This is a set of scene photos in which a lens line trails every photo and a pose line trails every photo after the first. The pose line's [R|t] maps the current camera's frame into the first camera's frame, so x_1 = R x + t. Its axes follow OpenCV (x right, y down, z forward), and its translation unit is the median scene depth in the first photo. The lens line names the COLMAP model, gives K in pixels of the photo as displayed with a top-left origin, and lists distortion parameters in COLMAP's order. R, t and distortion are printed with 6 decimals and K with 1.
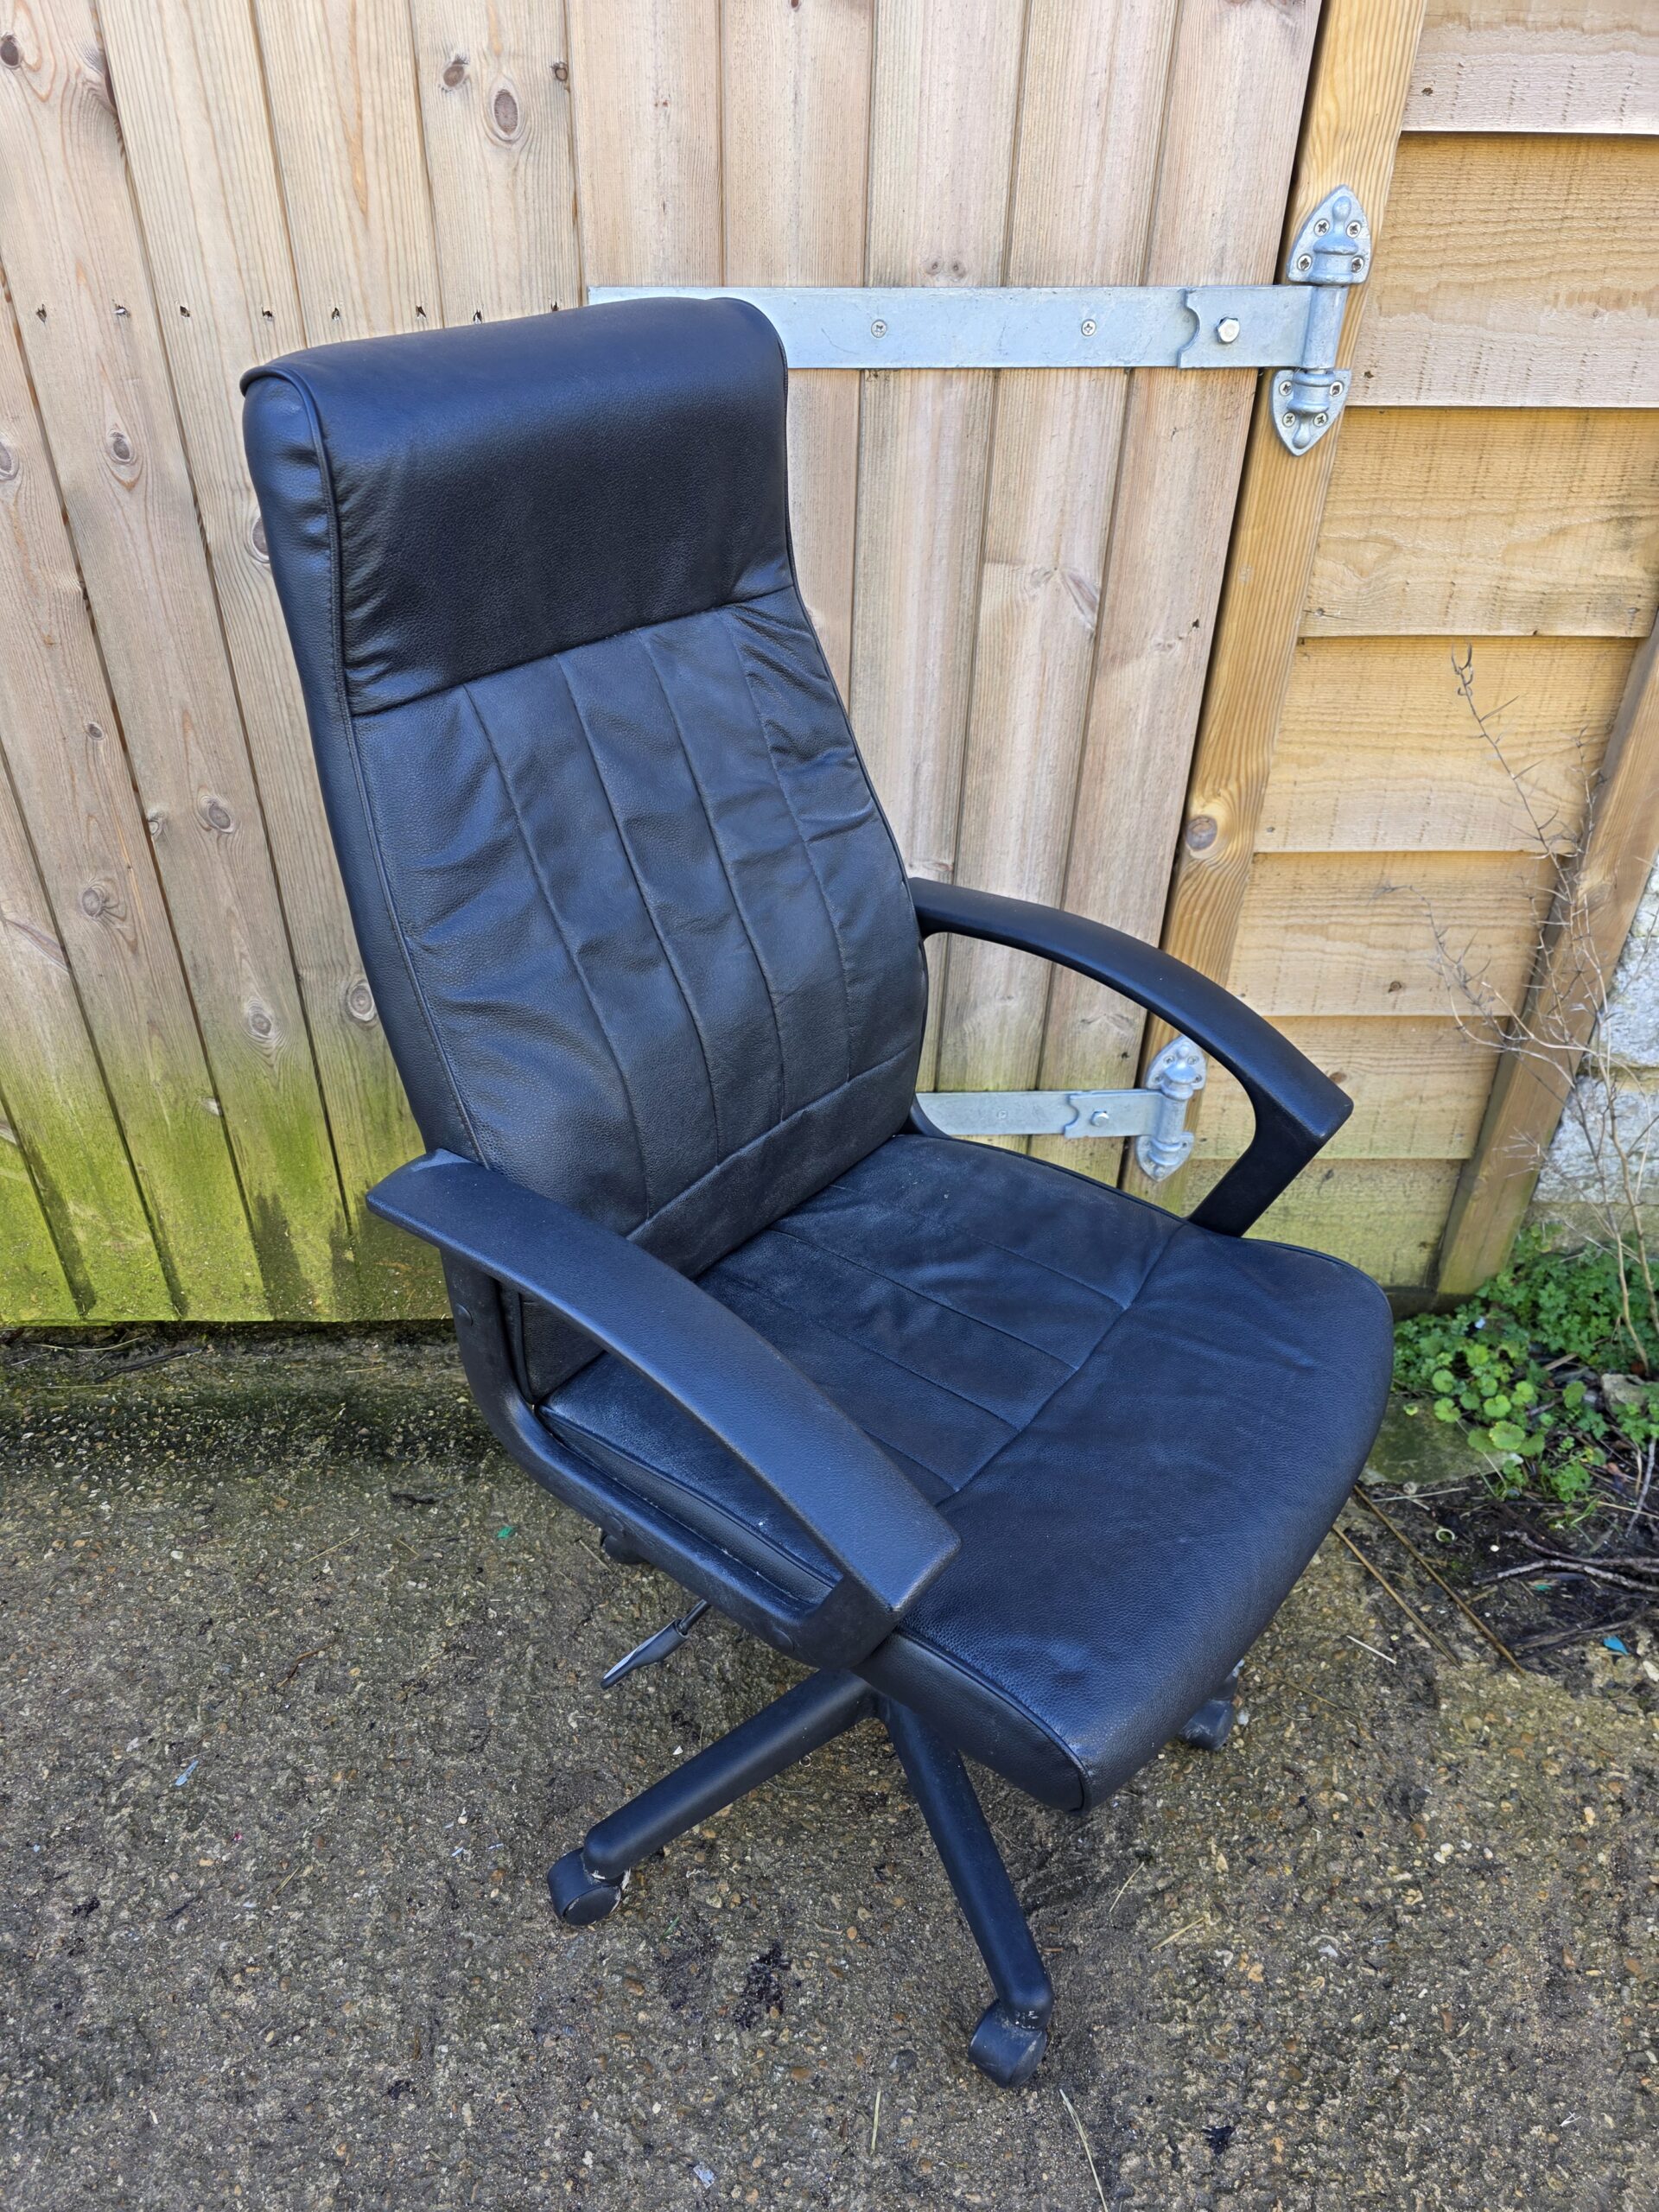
lens RADIAL K [[1473.8, 0, 802.2], [0, 1473.8, 1124.5], [0, 0, 1]] dist [0.046116, -0.037866]
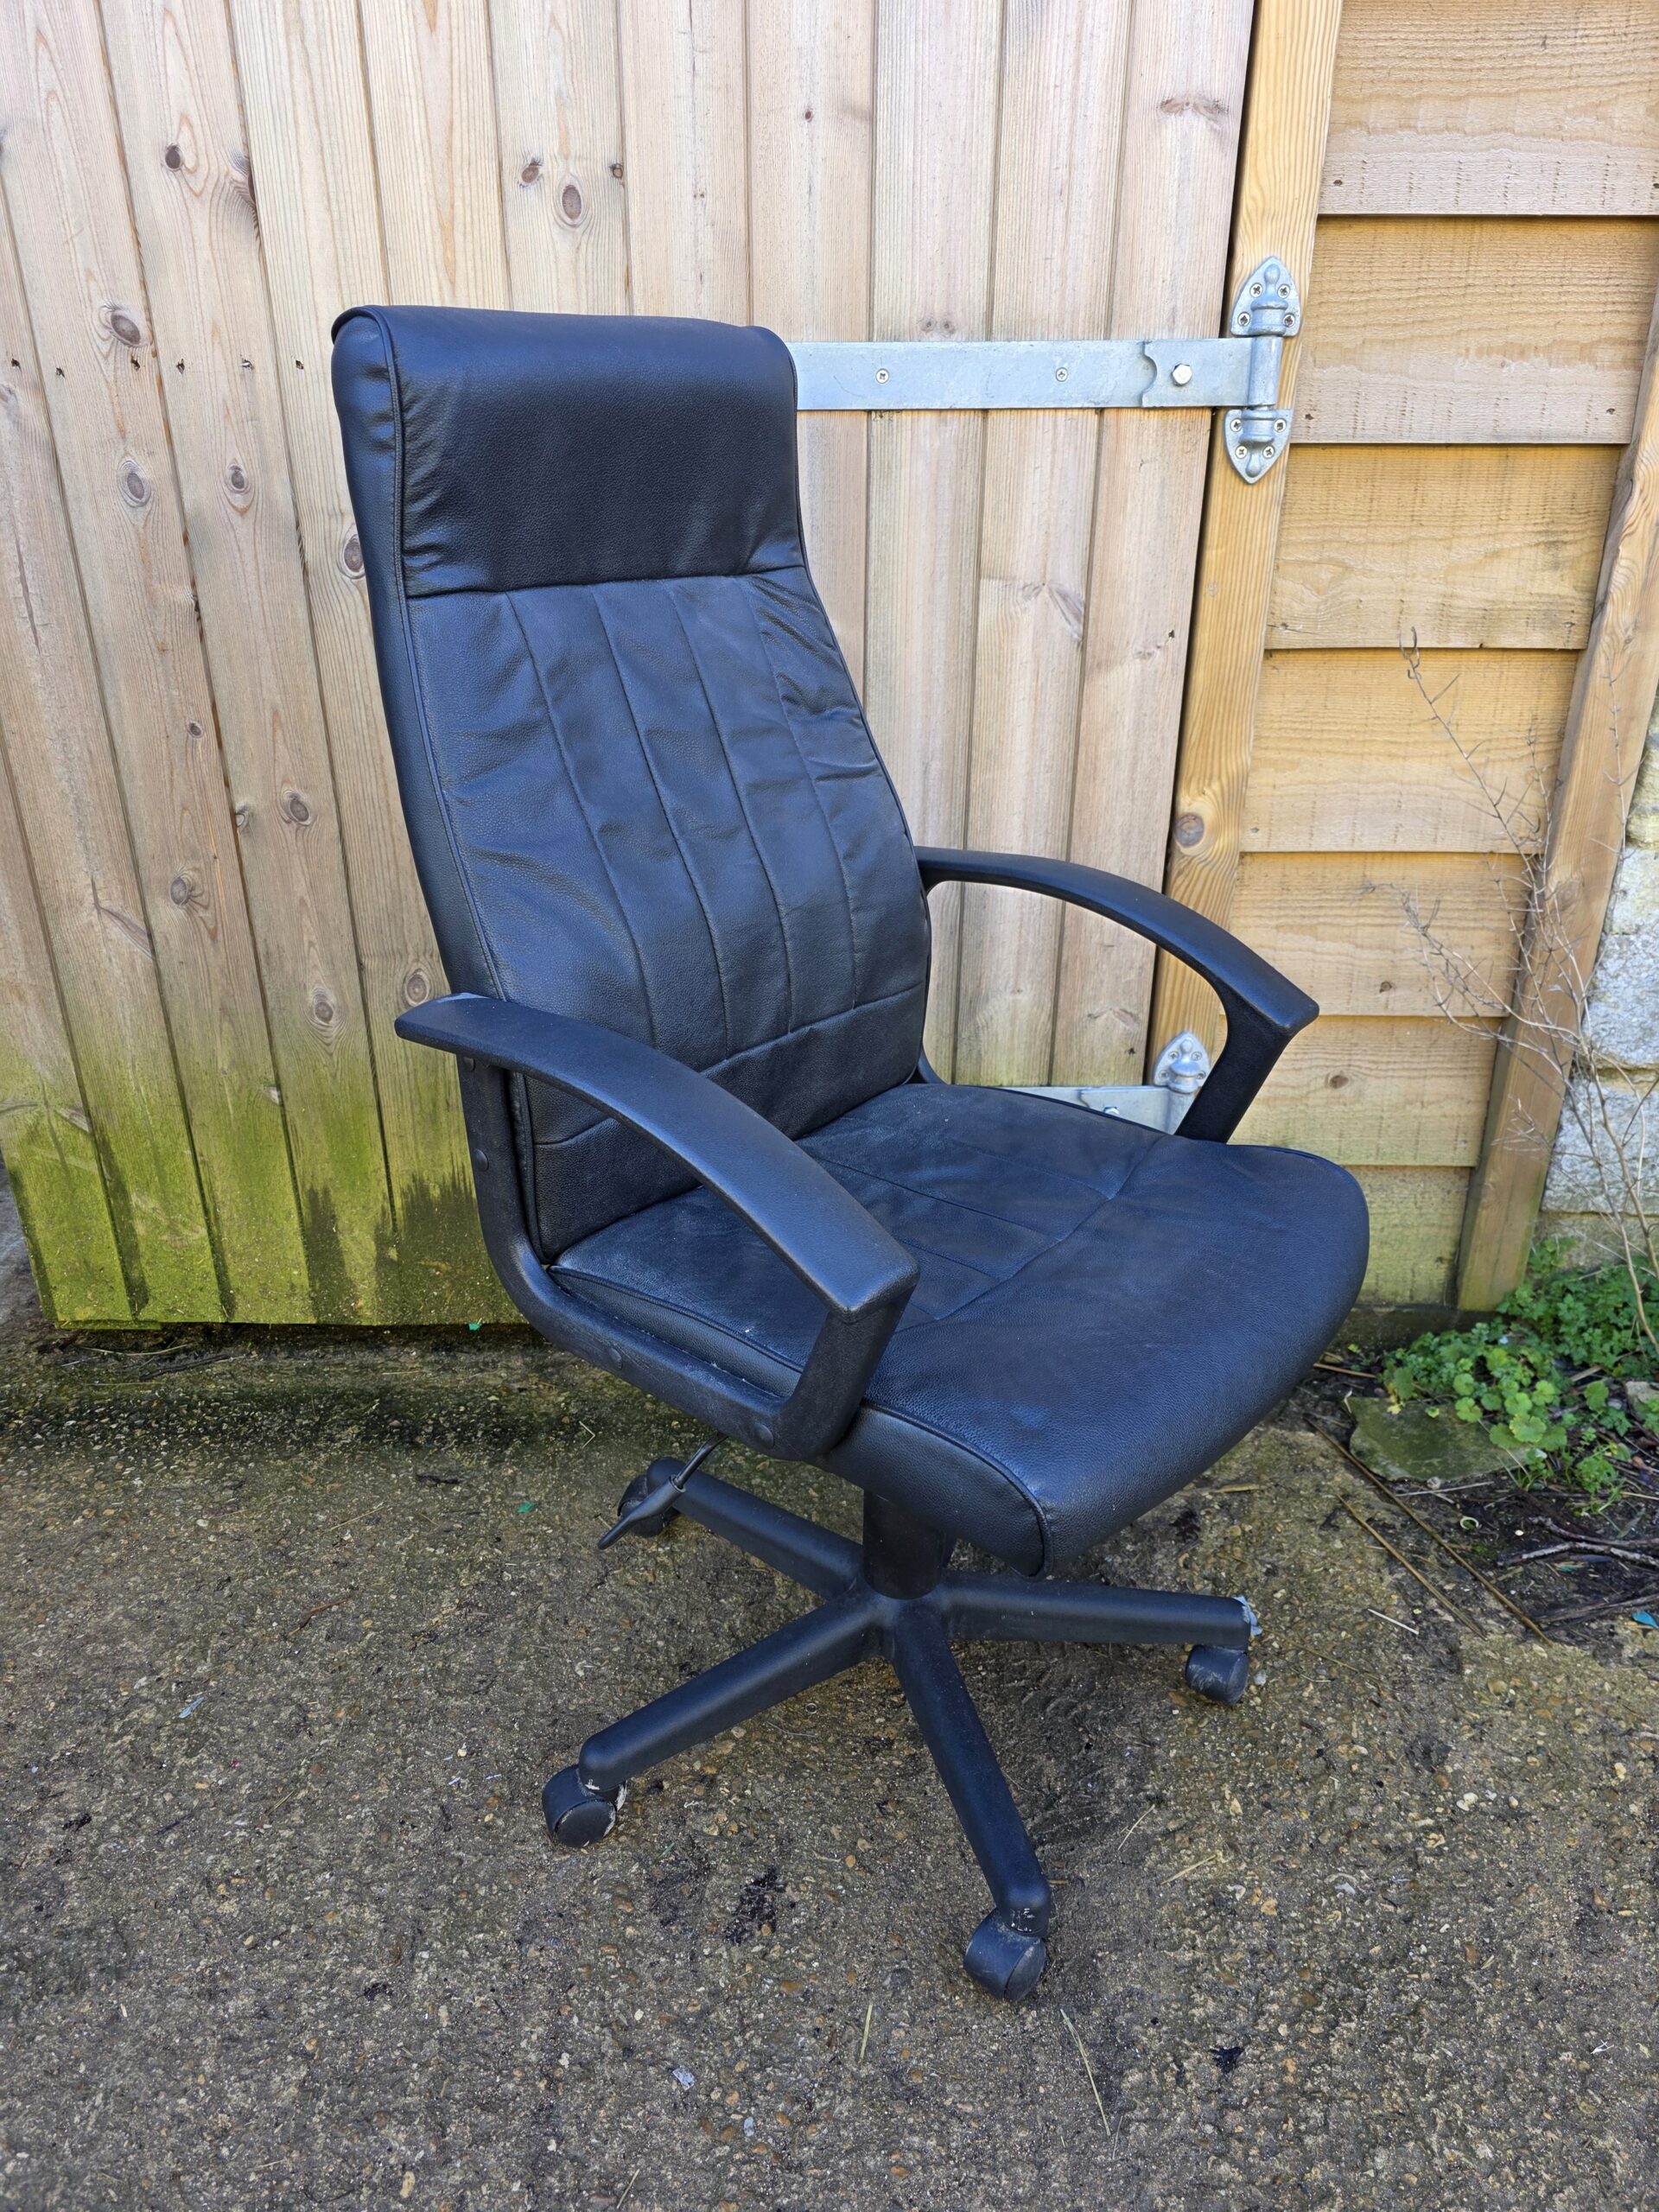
lens RADIAL K [[1473.8, 0, 838.1], [0, 1473.8, 1090.0], [0, 0, 1]] dist [0.046116, -0.037866]
pose [[0.999521, 0.004215, -0.030657, 0.051489], [-0.009829, 0.982623, -0.185355, 0.222705], [0.029343, 0.185567, 0.982193, -0.046413]]
